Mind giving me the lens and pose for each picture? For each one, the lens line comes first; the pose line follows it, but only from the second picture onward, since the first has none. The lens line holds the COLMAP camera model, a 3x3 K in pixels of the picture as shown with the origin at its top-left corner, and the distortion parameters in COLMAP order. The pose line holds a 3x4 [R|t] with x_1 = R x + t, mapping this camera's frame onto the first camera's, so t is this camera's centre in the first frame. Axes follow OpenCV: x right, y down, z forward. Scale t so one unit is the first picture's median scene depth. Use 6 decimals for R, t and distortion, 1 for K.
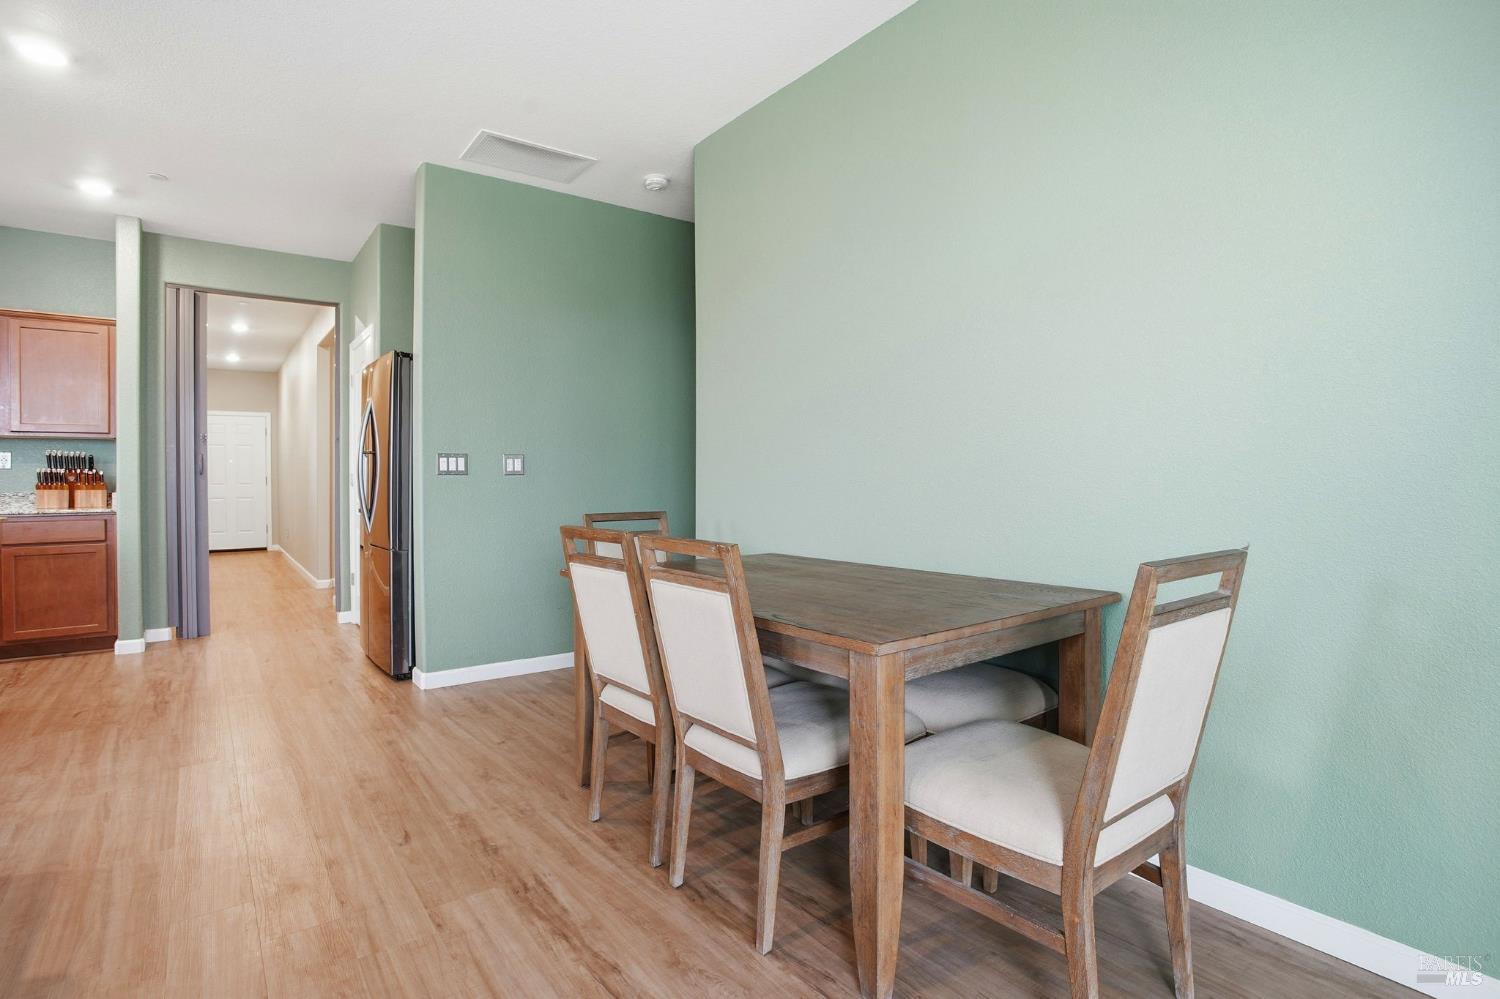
lens RADIAL K [[750.5, 0, 752.4], [0, 750.5, 487.5], [0, 0, 1]] dist [-0.074780, 0.030168]
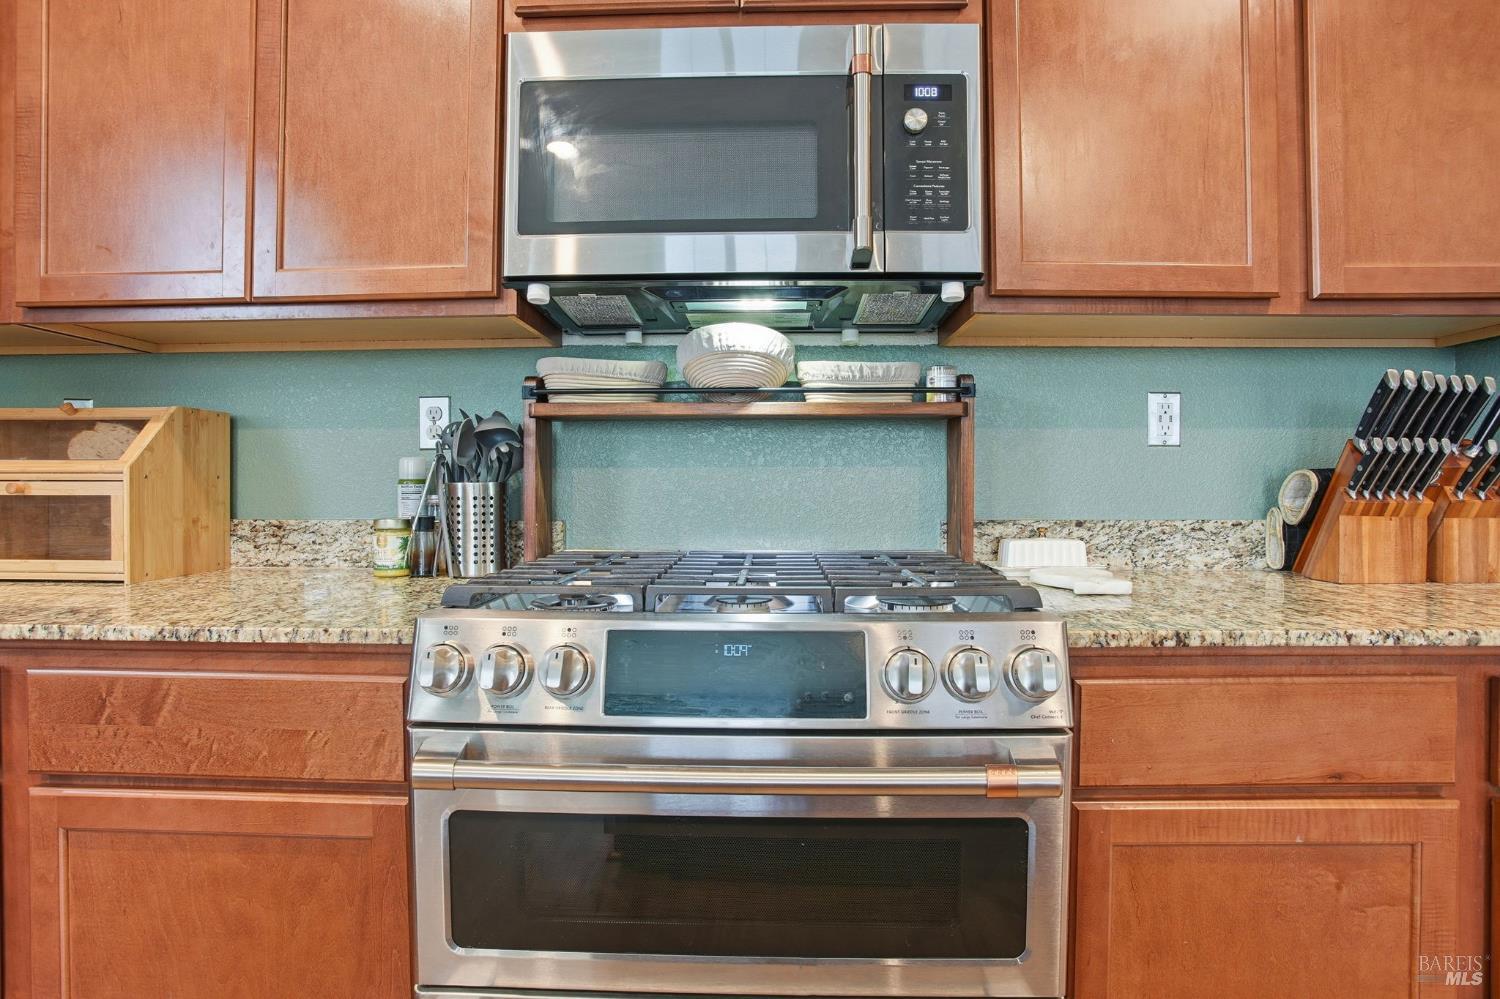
lens RADIAL K [[750.5, 0, 752.4], [0, 750.5, 487.5], [0, 0, 1]] dist [-0.074780, 0.030168]
pose [[0.783174, 0.006020, -0.621774, -0.987021], [-0.009539, 0.999952, -0.002334, -0.004981], [0.621730, 0.007759, 0.783194, 0.634161]]
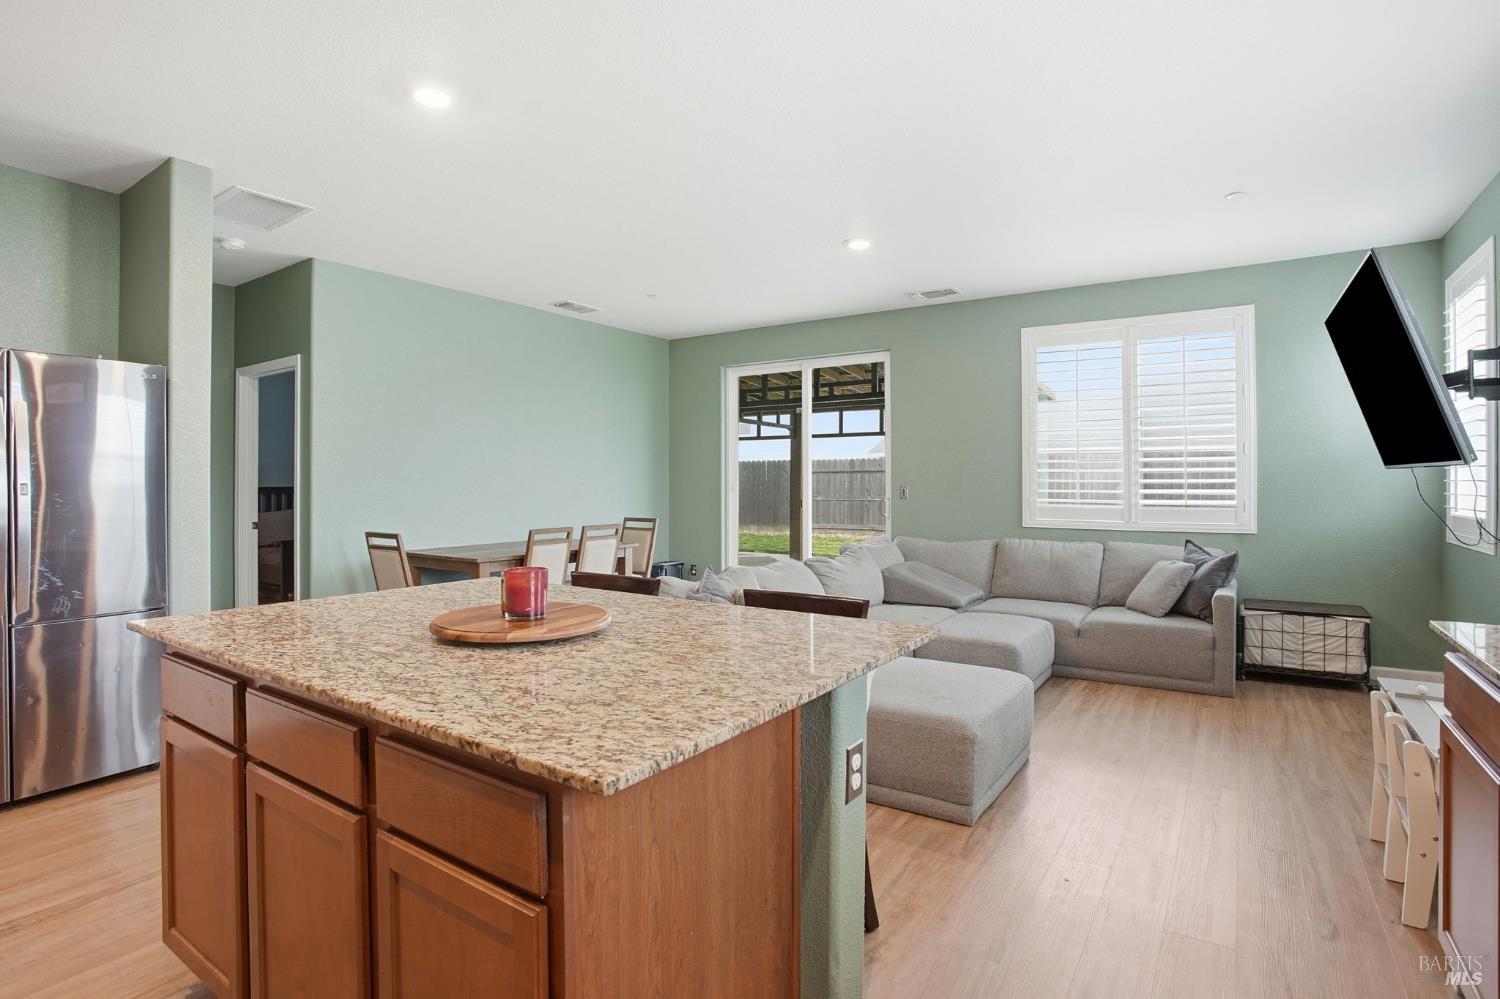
lens RADIAL K [[758.8, 0, 774.5], [0, 758.8, 475.9], [0, 0, 1]] dist [-0.050266, 0.024791]
pose [[-0.359221, 0.009172, 0.933207, -1.240756], [0.007809, 0.999946, -0.006822, -0.039940], [-0.933220, 0.004837, -0.359273, 0.544413]]
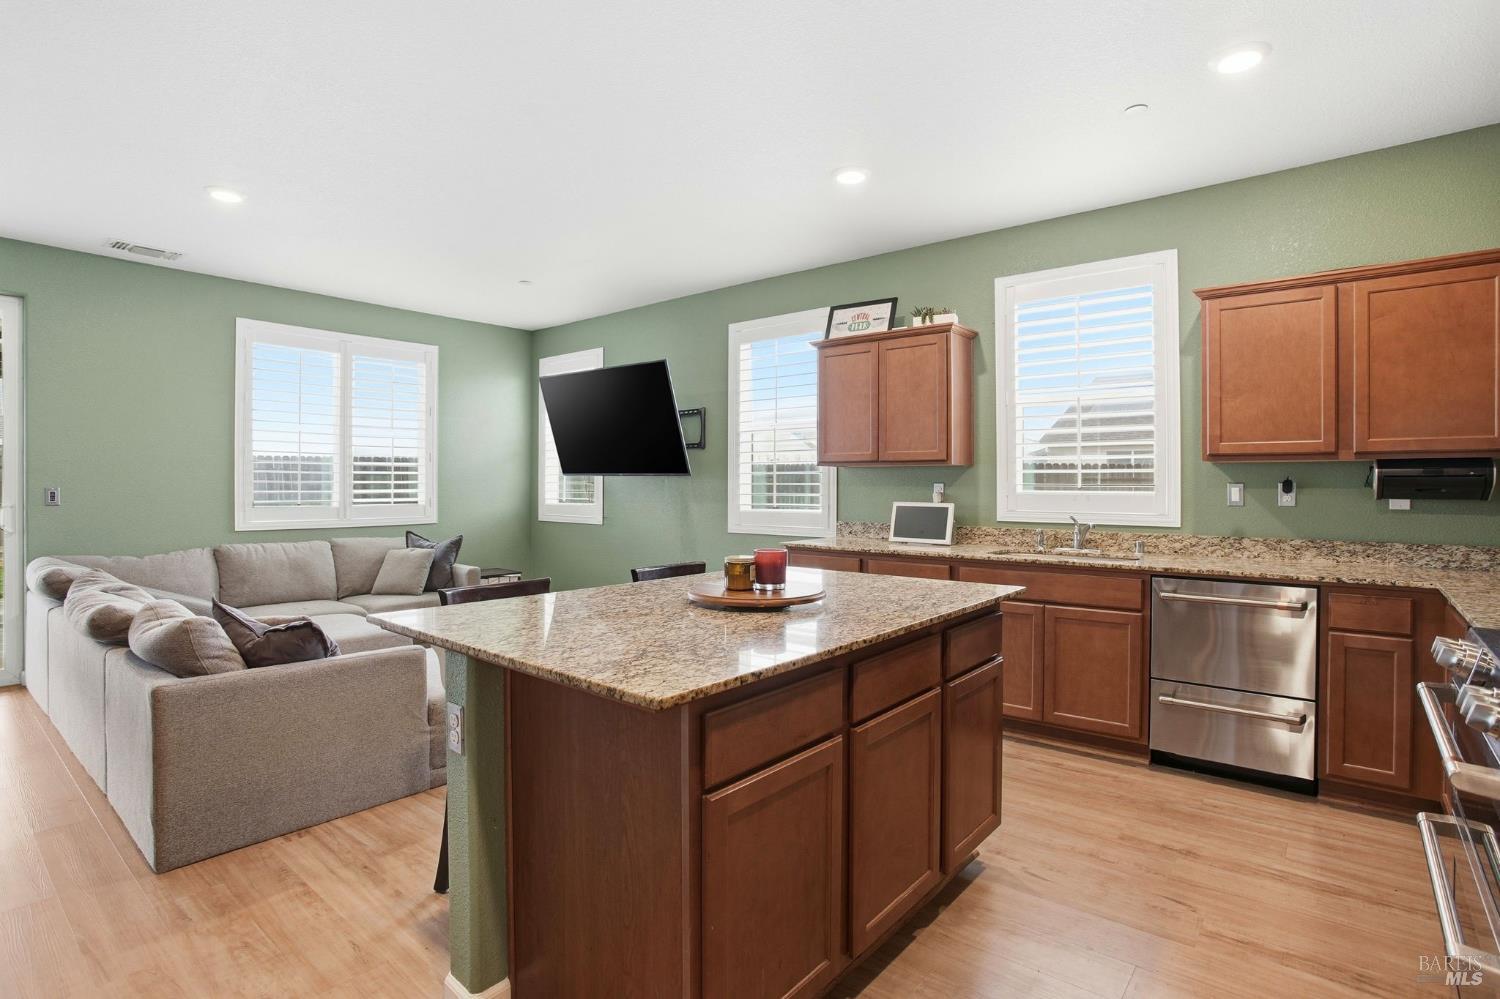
lens RADIAL K [[750.5, 0, 752.4], [0, 750.5, 487.5], [0, 0, 1]] dist [-0.074780, 0.030168]
pose [[-0.972498, 0.001013, -0.232909, -0.732918], [-0.002330, 0.999898, 0.014077, -0.046120], [0.232899, 0.014232, -0.972397, 0.992843]]
